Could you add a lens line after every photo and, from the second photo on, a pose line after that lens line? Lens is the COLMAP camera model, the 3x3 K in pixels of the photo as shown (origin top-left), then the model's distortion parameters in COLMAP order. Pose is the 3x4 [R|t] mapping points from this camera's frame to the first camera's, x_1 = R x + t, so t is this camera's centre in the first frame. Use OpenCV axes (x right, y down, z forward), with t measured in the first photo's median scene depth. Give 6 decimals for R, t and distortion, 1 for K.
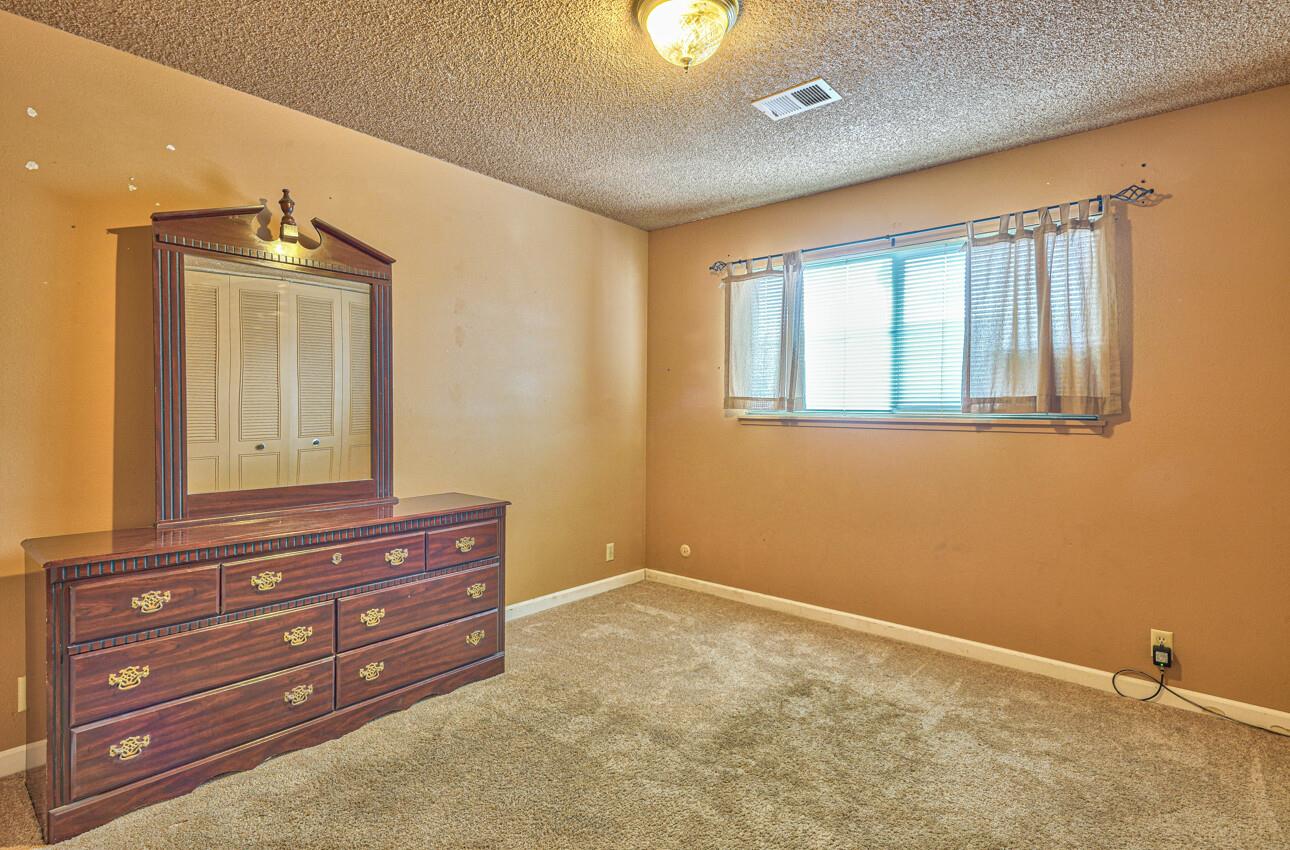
lens RADIAL K [[650.3, 0, 645.0], [0, 650.3, 425.0], [0, 0, 1]] dist [0.014540, -0.000031]
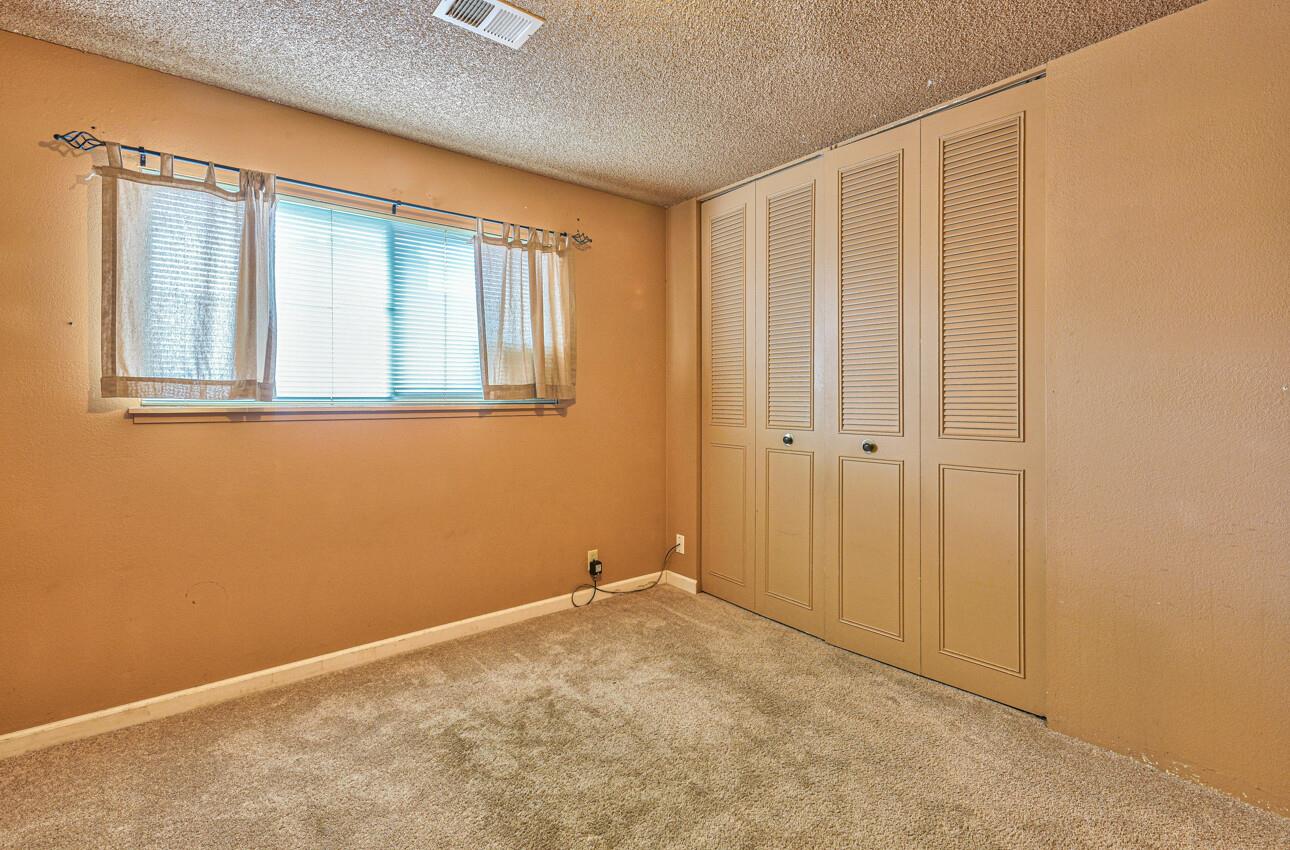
lens RADIAL K [[586.4, 0, 645.6], [0, 586.4, 395.0], [0, 0, 1]] dist [0.002079, 0.000075]
pose [[0.163421, -0.007634, 0.986527, -0.397783], [0.023722, 0.999711, 0.003807, -0.023209], [-0.986271, 0.022780, 0.163555, 0.593148]]
